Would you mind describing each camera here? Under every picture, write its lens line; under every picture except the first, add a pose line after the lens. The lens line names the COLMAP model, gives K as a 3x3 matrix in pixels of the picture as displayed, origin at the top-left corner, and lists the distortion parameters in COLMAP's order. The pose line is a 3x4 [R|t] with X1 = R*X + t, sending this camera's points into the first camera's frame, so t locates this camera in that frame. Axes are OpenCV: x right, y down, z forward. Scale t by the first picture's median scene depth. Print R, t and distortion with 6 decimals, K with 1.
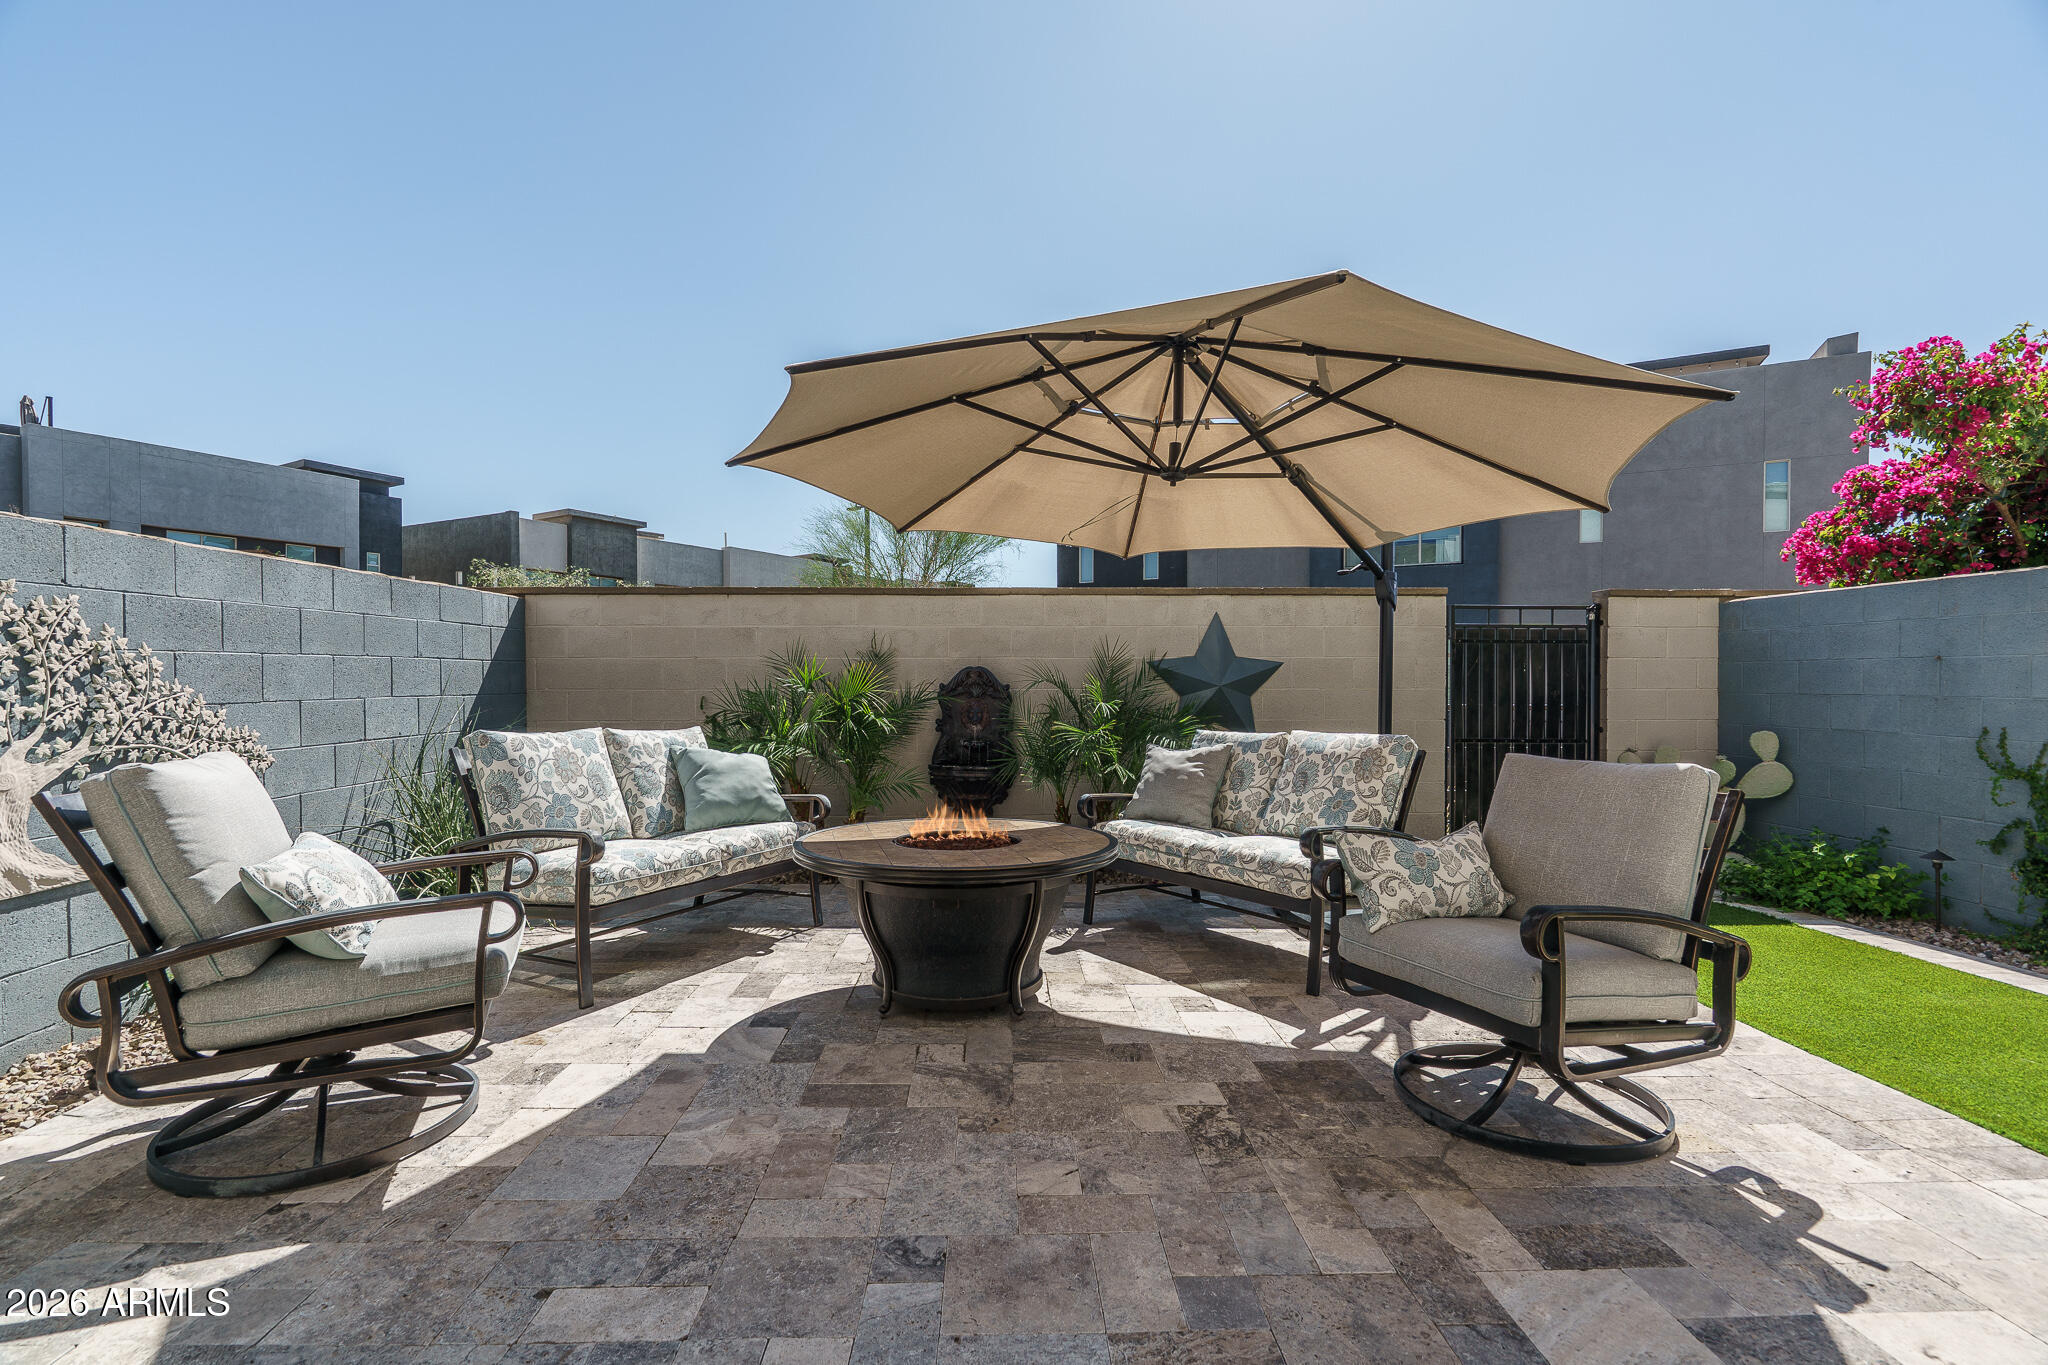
lens RADIAL K [[922.0, 0, 1024.0], [0, 922.0, 682.5], [0, 0, 1]] dist [-0.002754, 0.000352]
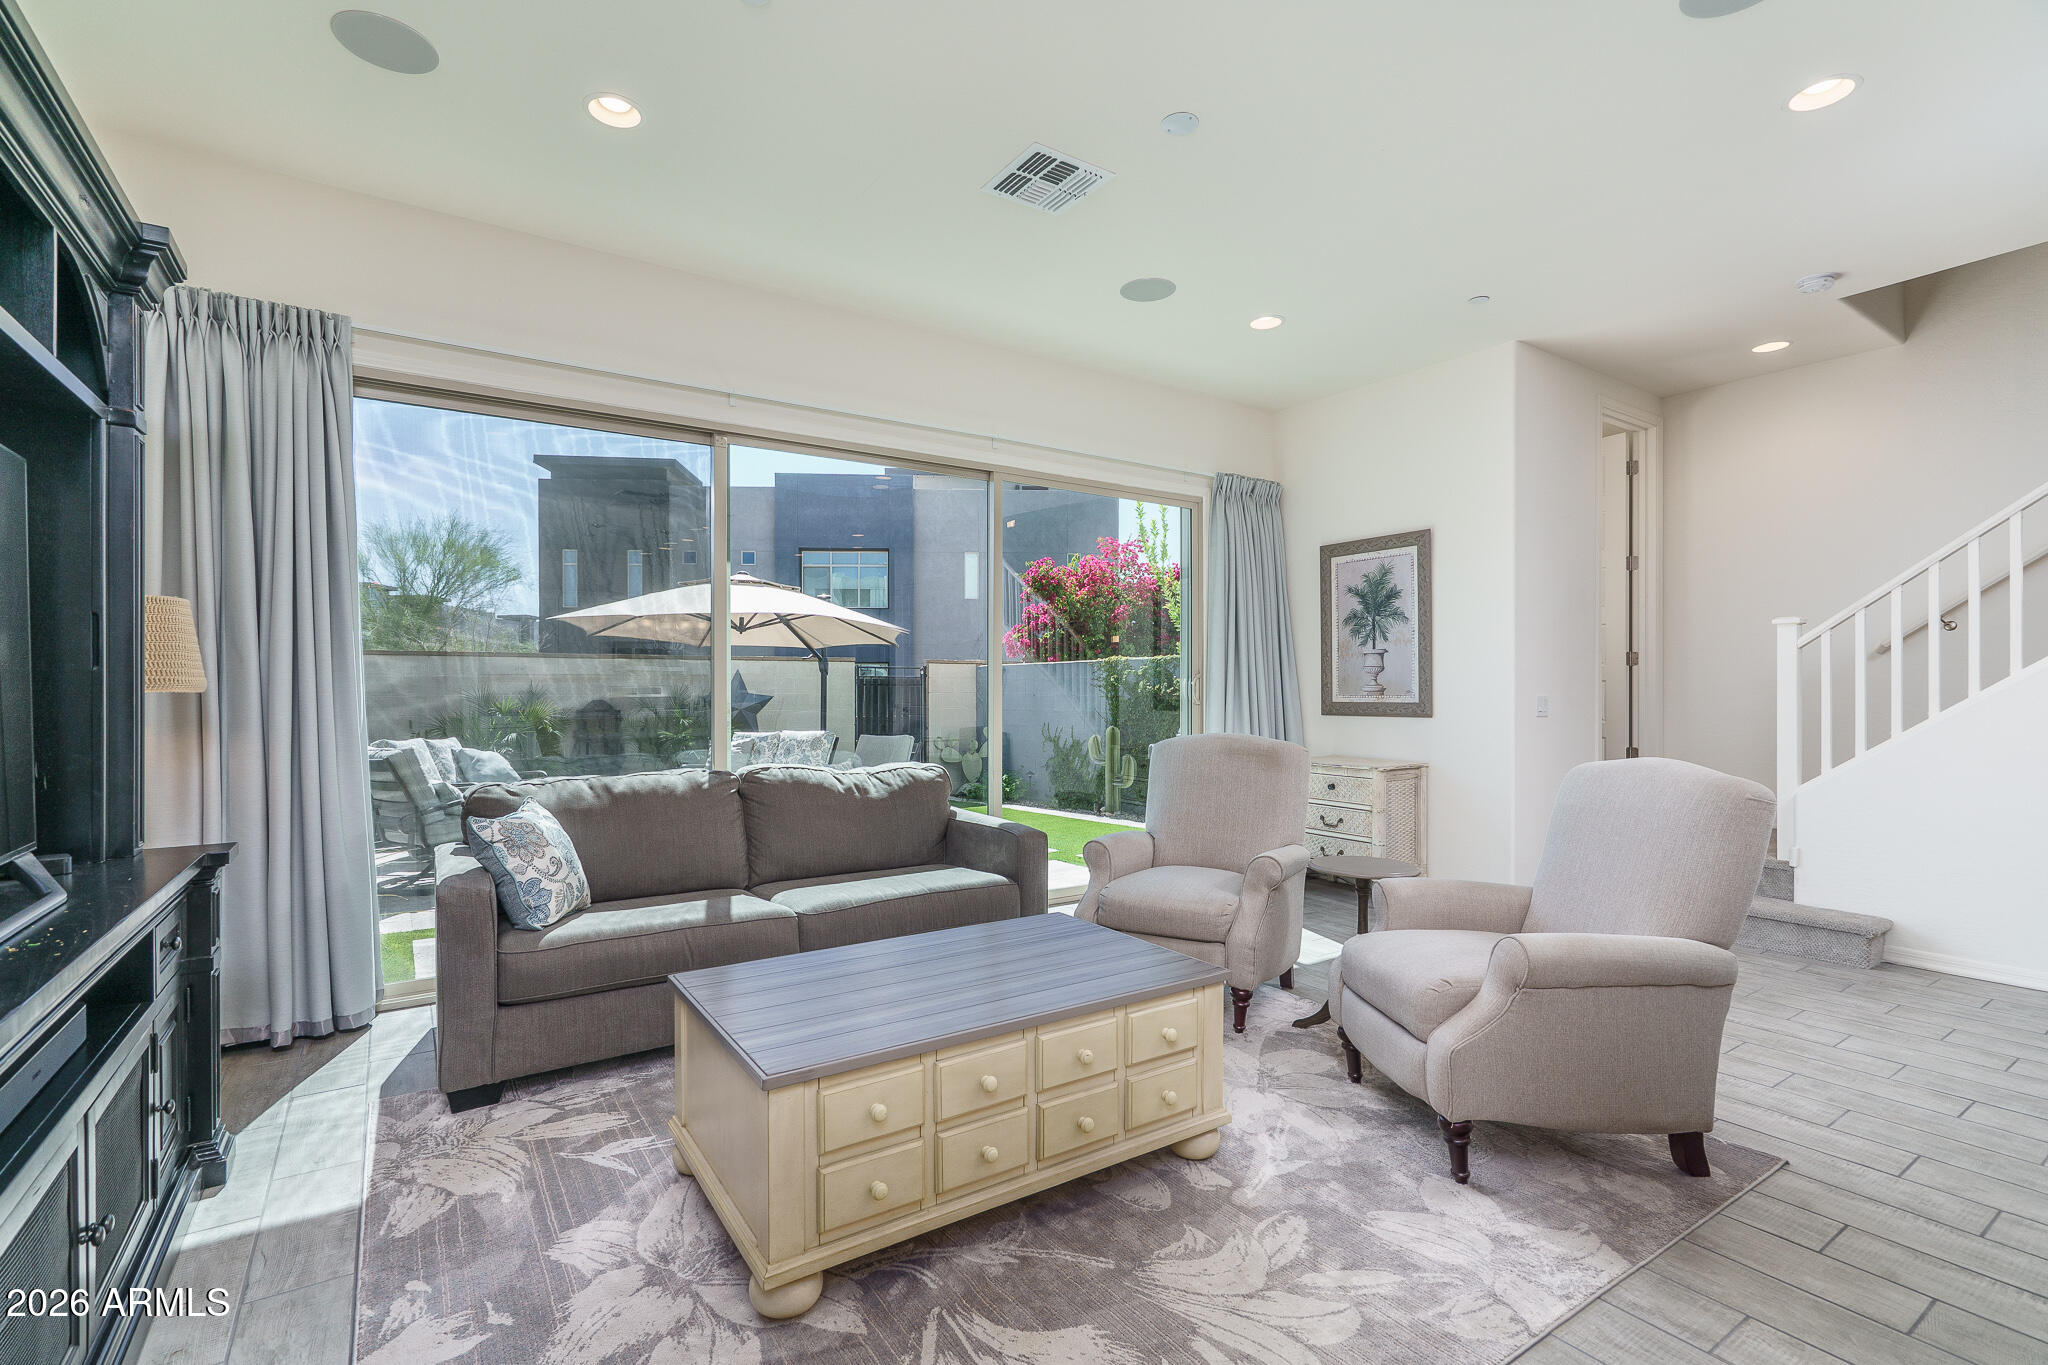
lens RADIAL K [[933.5, 0, 1017.0], [0, 933.5, 691.6], [0, 0, 1]] dist [-0.003116, -0.000162]
pose [[0.846242, -0.003793, 0.532786, -0.500598], [0.005176, 0.999986, -0.001102, -0.041994], [-0.532774, 0.003690, 0.846249, -1.400769]]
